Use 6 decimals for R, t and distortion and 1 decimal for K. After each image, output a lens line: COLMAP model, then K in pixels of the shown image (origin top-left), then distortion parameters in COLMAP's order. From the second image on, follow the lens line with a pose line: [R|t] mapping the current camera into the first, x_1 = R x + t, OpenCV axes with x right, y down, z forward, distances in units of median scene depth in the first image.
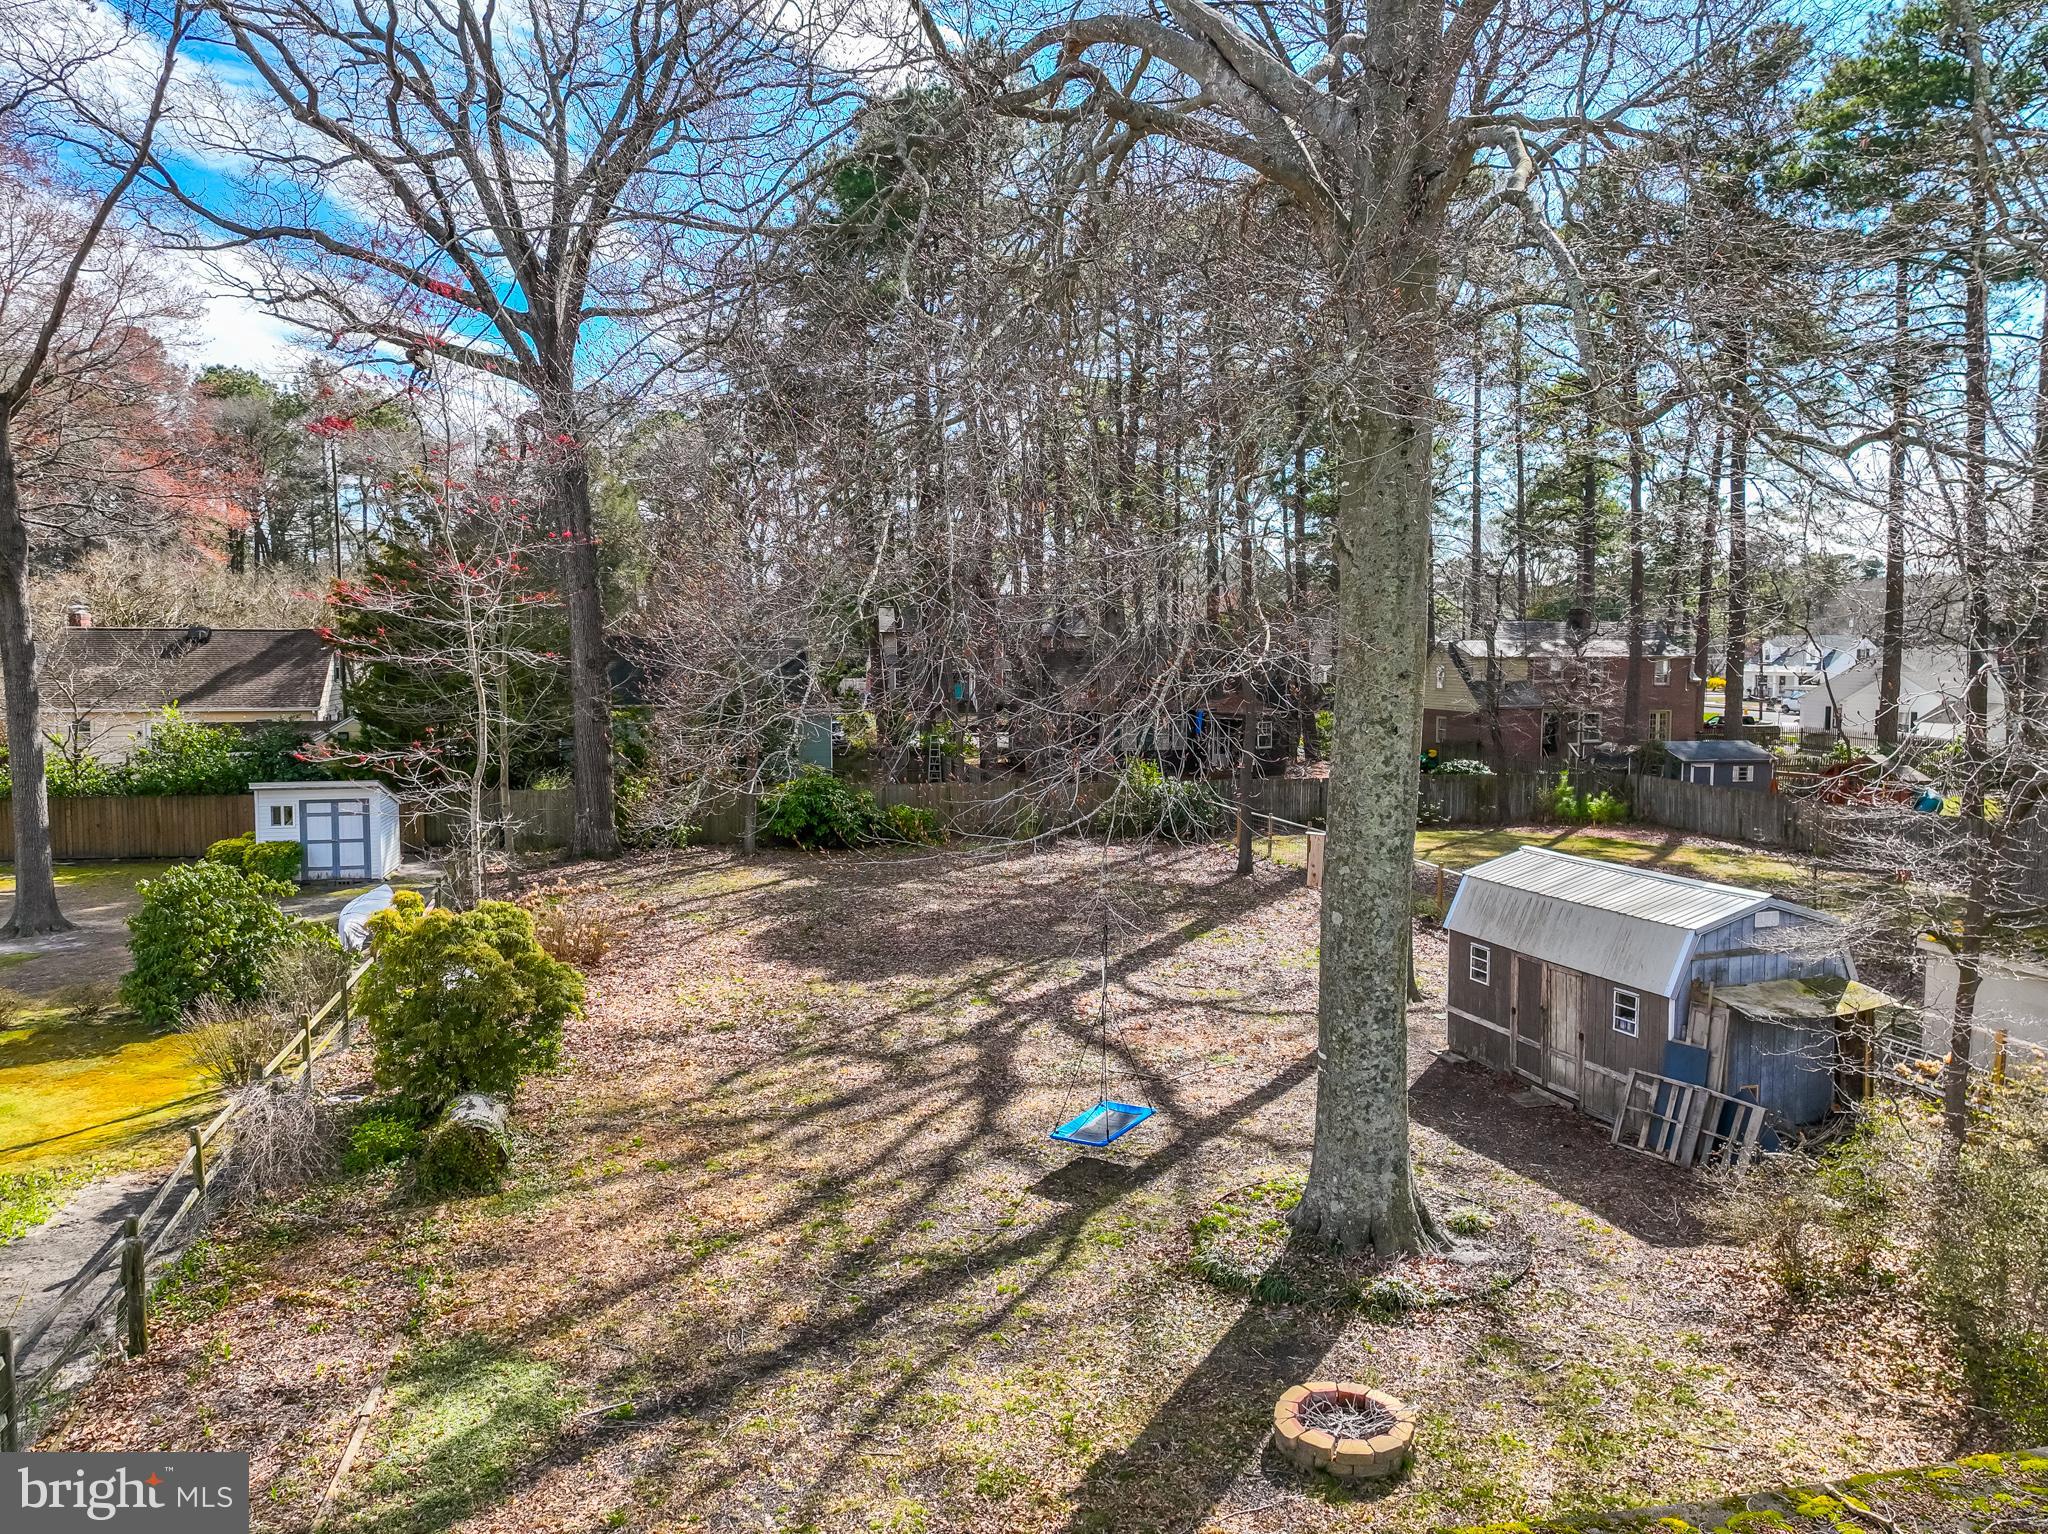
lens RADIAL K [[1587.4, 0, 1024.0], [0, 1587.4, 767.0], [0, 0, 1]] dist [0.067129, 0.000568]
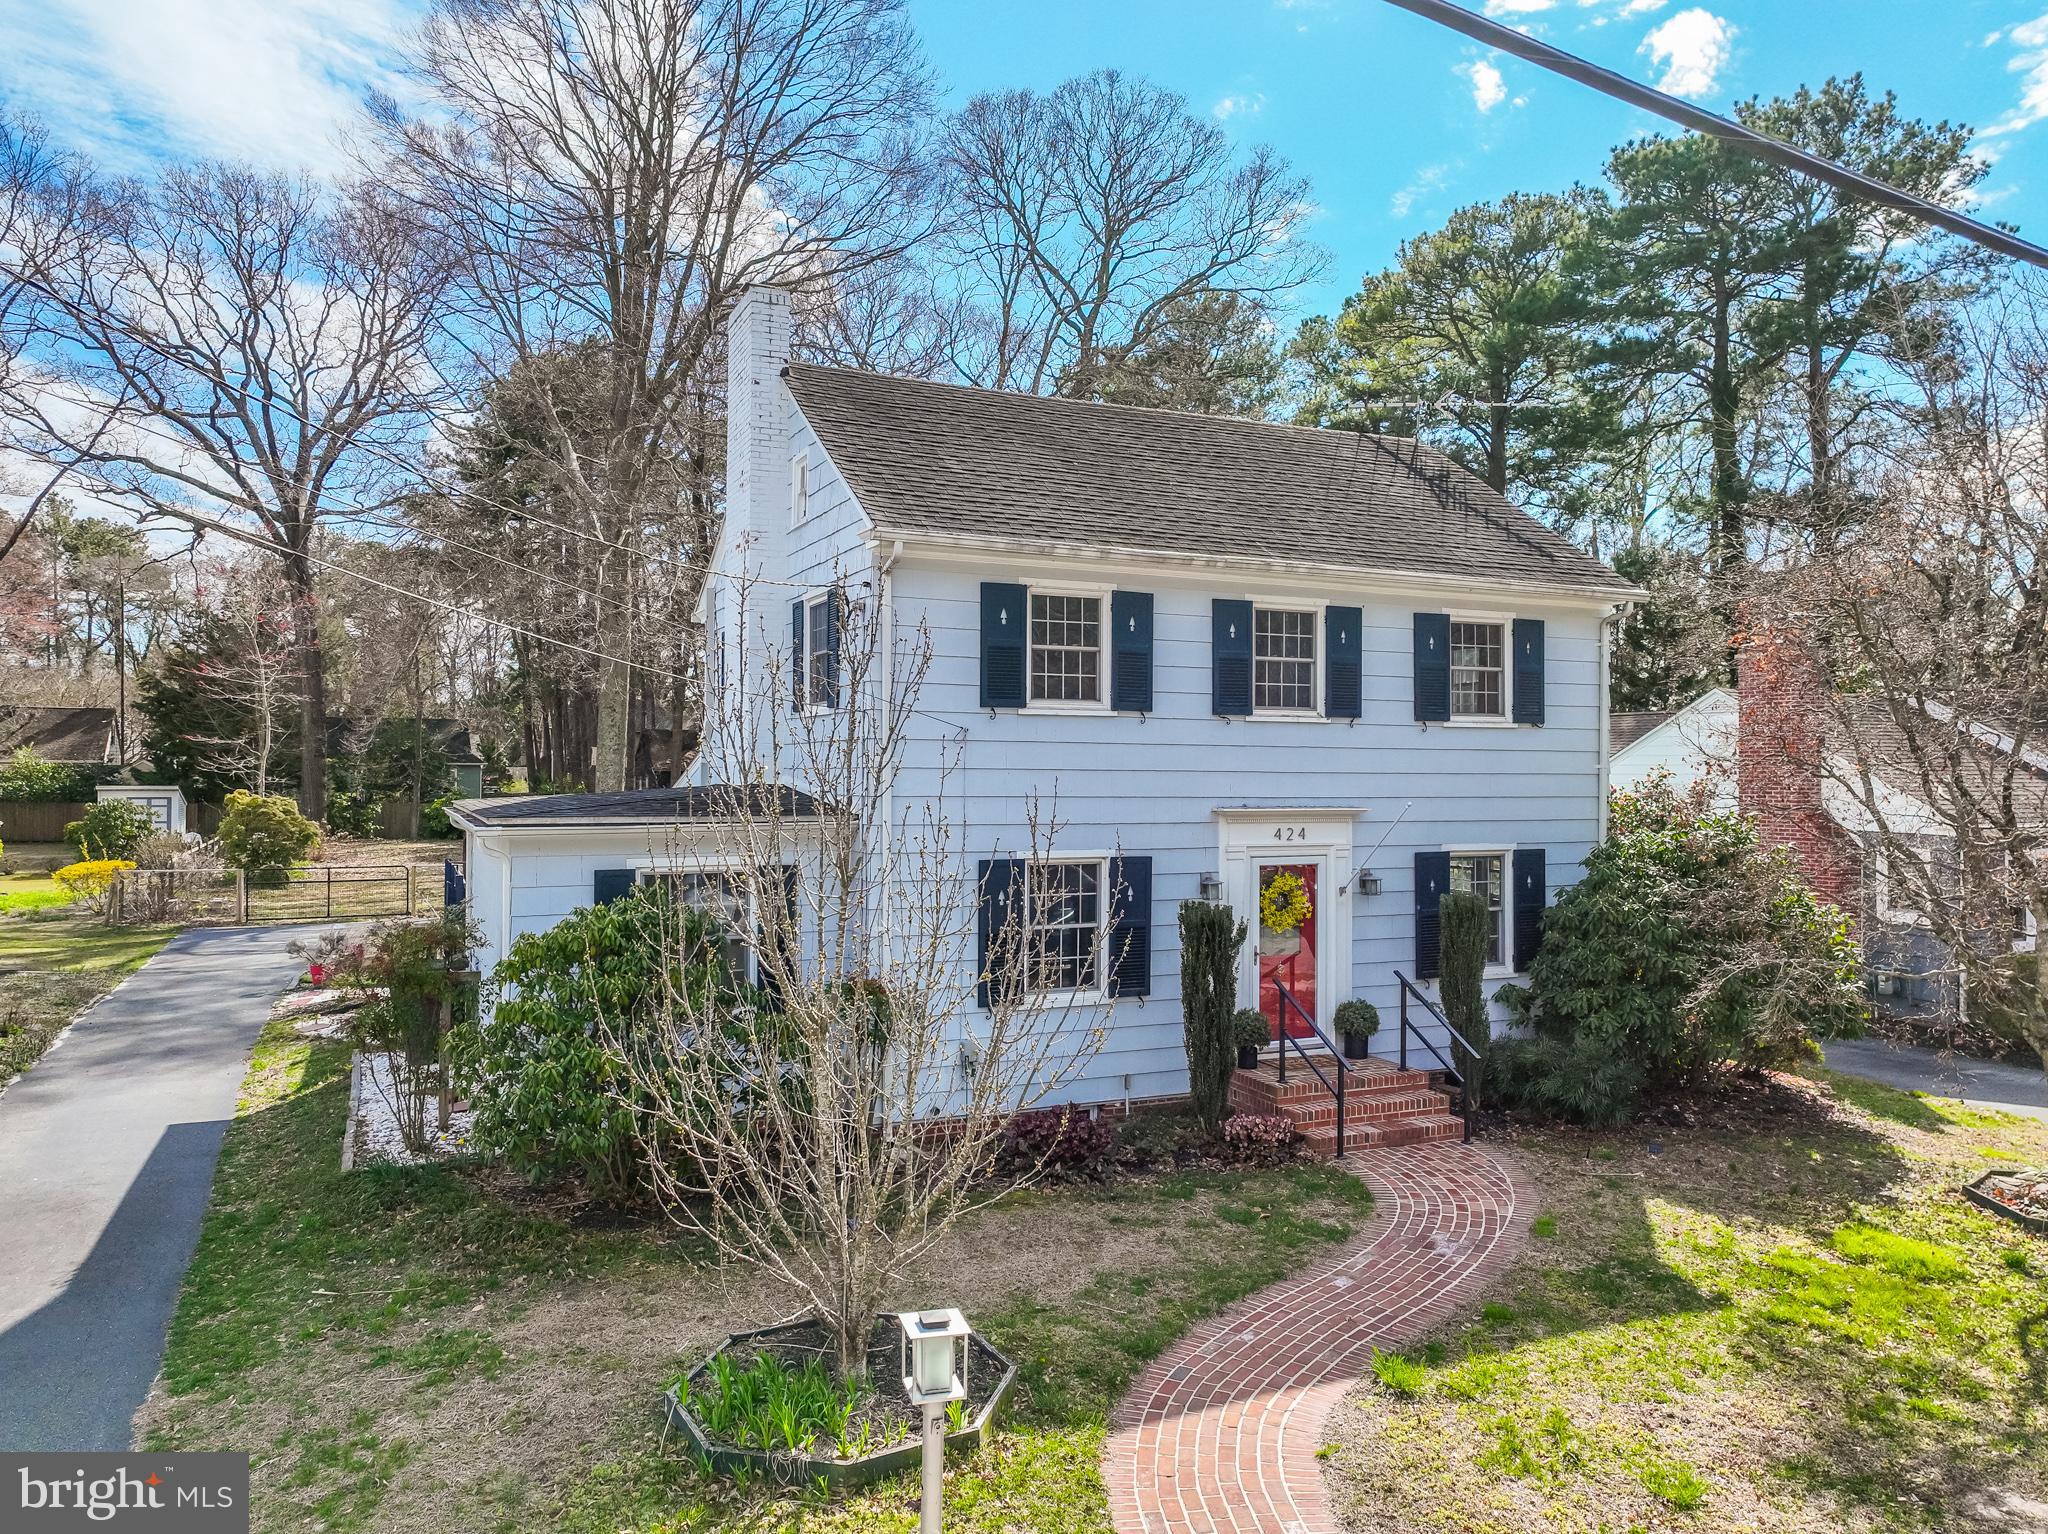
lens RADIAL K [[1427.3, 0, 1024.0], [0, 1427.3, 767.0], [0, 0, 1]] dist [0.001282, 0.006729]
pose [[0.978029, 0.007848, 0.208320, 0.246274], [0.006661, 0.997604, -0.068855, 0.157069], [-0.208361, 0.068730, 0.975634, -1.044684]]
